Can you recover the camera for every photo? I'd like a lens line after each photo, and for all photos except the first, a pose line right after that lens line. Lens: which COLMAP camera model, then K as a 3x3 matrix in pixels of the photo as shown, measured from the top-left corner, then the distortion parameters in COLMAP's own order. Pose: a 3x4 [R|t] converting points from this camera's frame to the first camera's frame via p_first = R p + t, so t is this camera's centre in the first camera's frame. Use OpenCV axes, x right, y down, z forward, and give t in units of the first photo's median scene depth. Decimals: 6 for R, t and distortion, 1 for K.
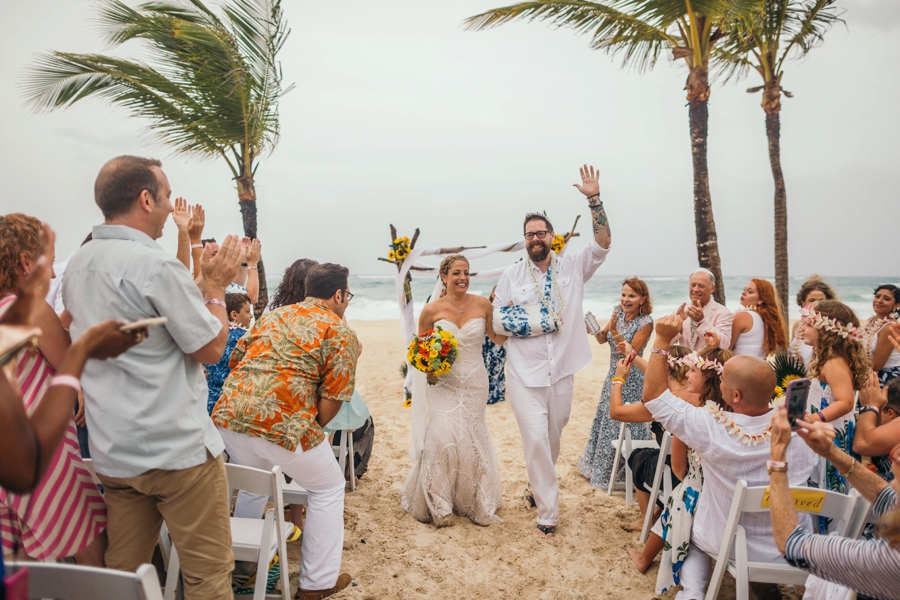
lens RADIAL K [[636.7, 0, 457.1], [0, 636.7, 293.0], [0, 0, 1]] dist [-0.023059, -0.005837]
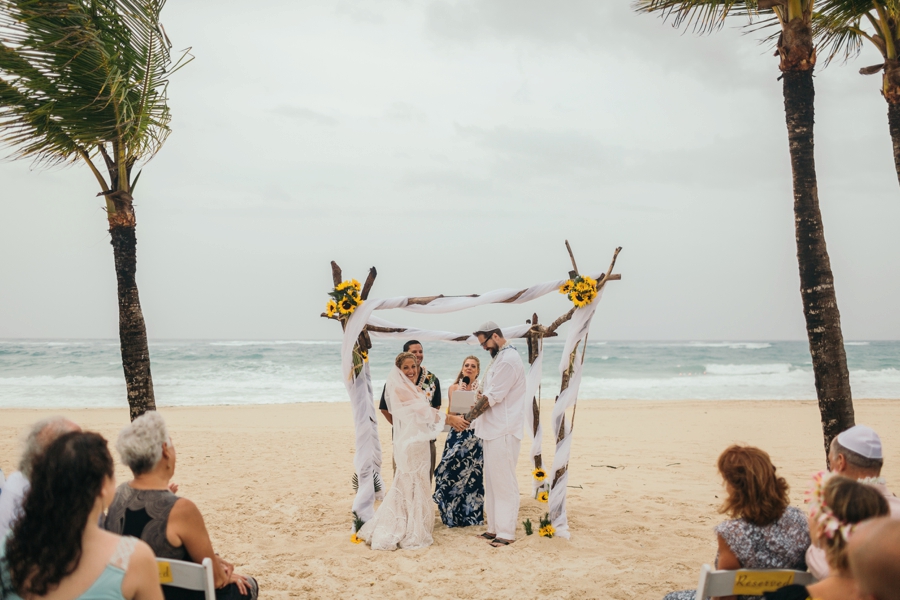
lens RADIAL K [[872.8, 0, 443.0], [0, 872.8, 301.4], [0, 0, 1]] dist [-0.045489, 0.000000]
pose [[0.999882, -0.001253, -0.015326, 0.023649], [0.000128, 0.997322, -0.073140, -0.000628], [0.015377, 0.073129, 0.997204, 0.104399]]
